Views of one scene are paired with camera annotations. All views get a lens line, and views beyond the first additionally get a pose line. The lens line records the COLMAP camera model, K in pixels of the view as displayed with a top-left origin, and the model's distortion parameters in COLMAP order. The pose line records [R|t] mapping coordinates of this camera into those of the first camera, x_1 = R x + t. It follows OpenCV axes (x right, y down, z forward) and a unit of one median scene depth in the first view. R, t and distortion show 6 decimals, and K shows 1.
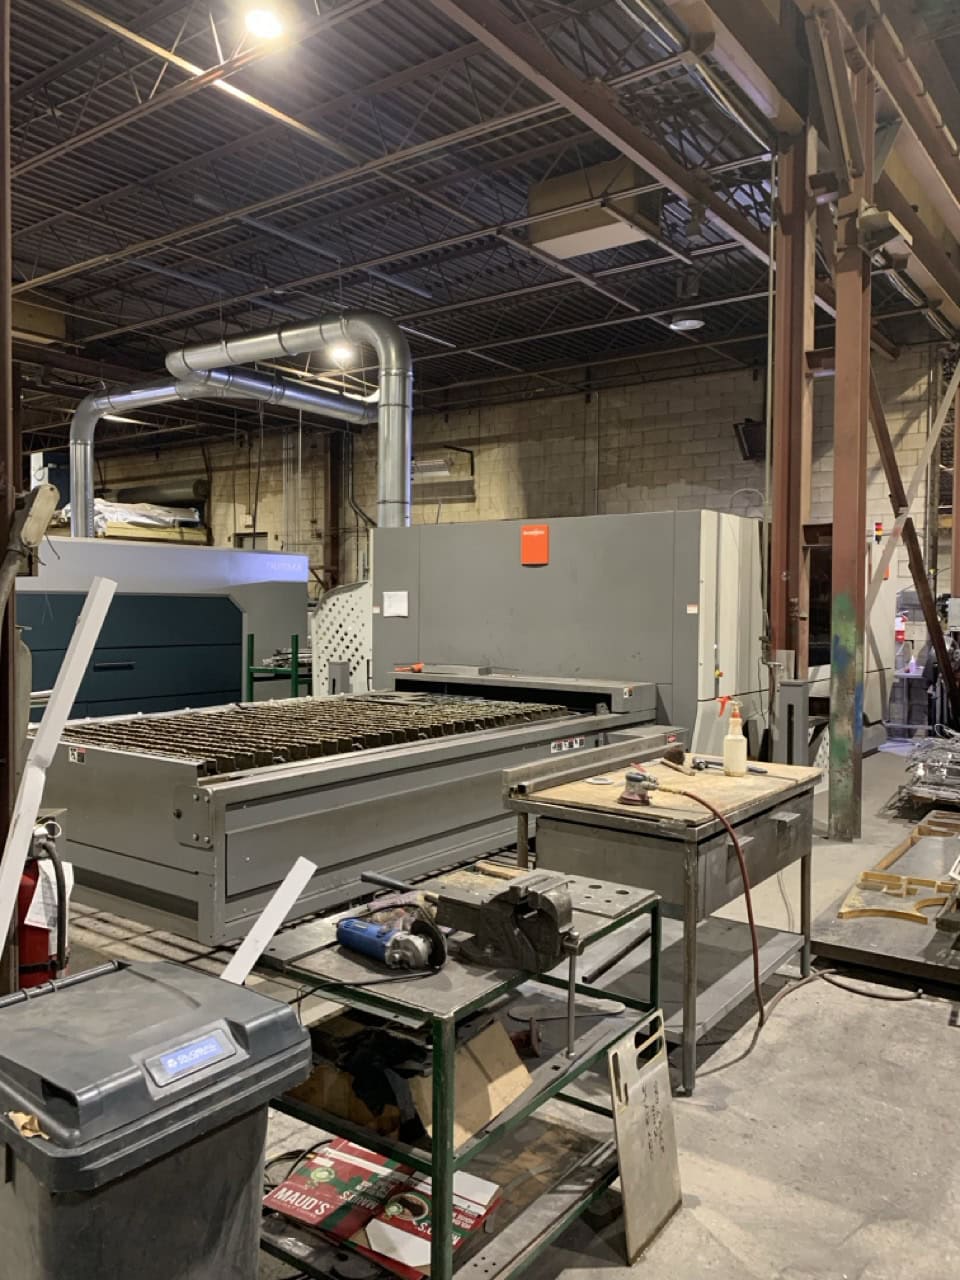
lens RADIAL K [[984.3, 0, 507.0], [0, 984.3, 654.4], [0, 0, 1]] dist [0.039342, -0.065679]
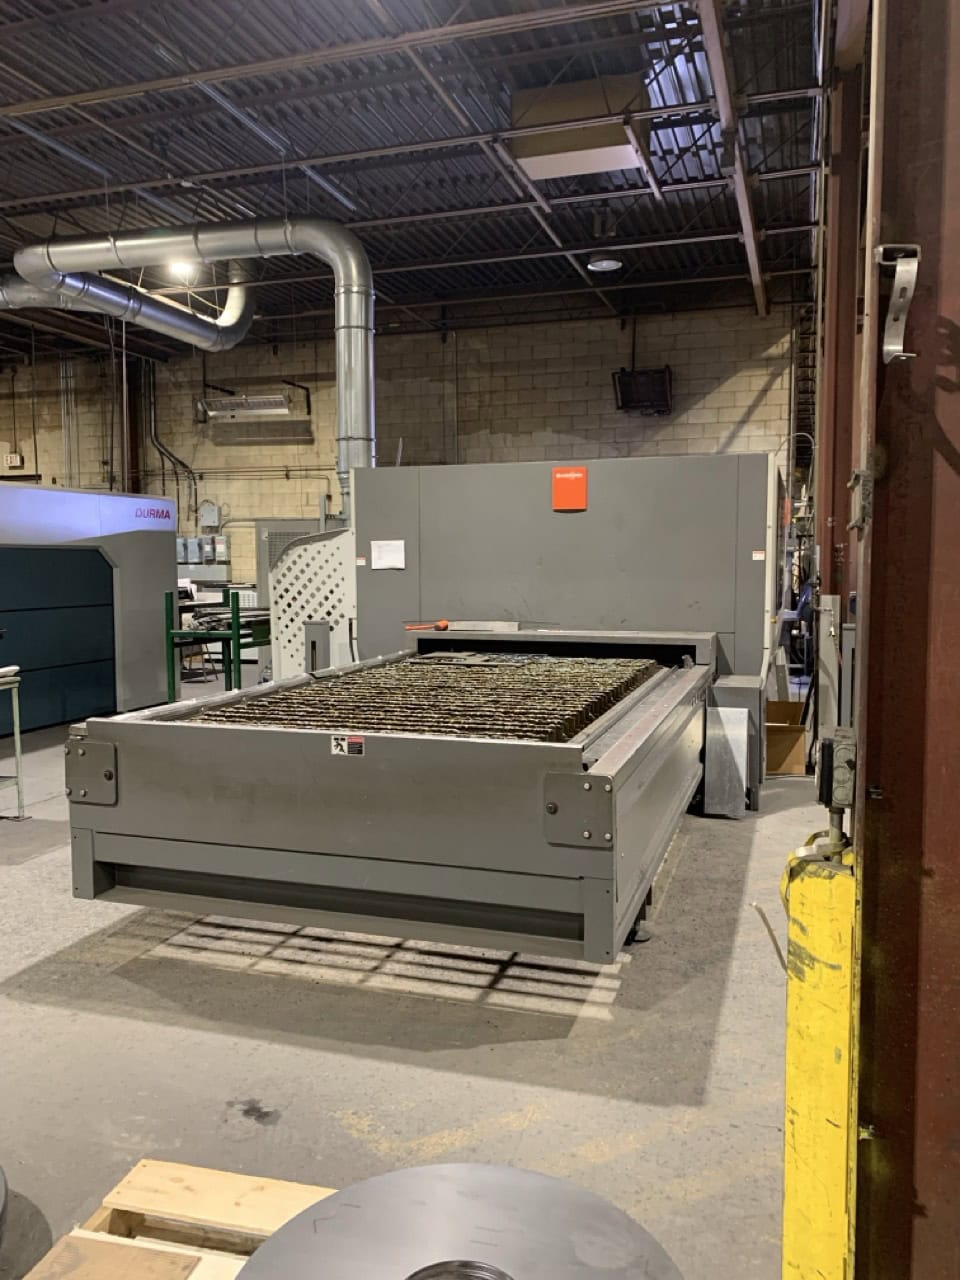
lens RADIAL K [[984.3, 0, 521.3], [0, 984.3, 651.6], [0, 0, 1]] dist [0.039342, -0.065679]
pose [[0.949422, -0.039212, 0.311545, -0.227781], [0.025349, 0.998505, 0.048423, -0.002828], [-0.312978, -0.038076, 0.948997, 0.092476]]
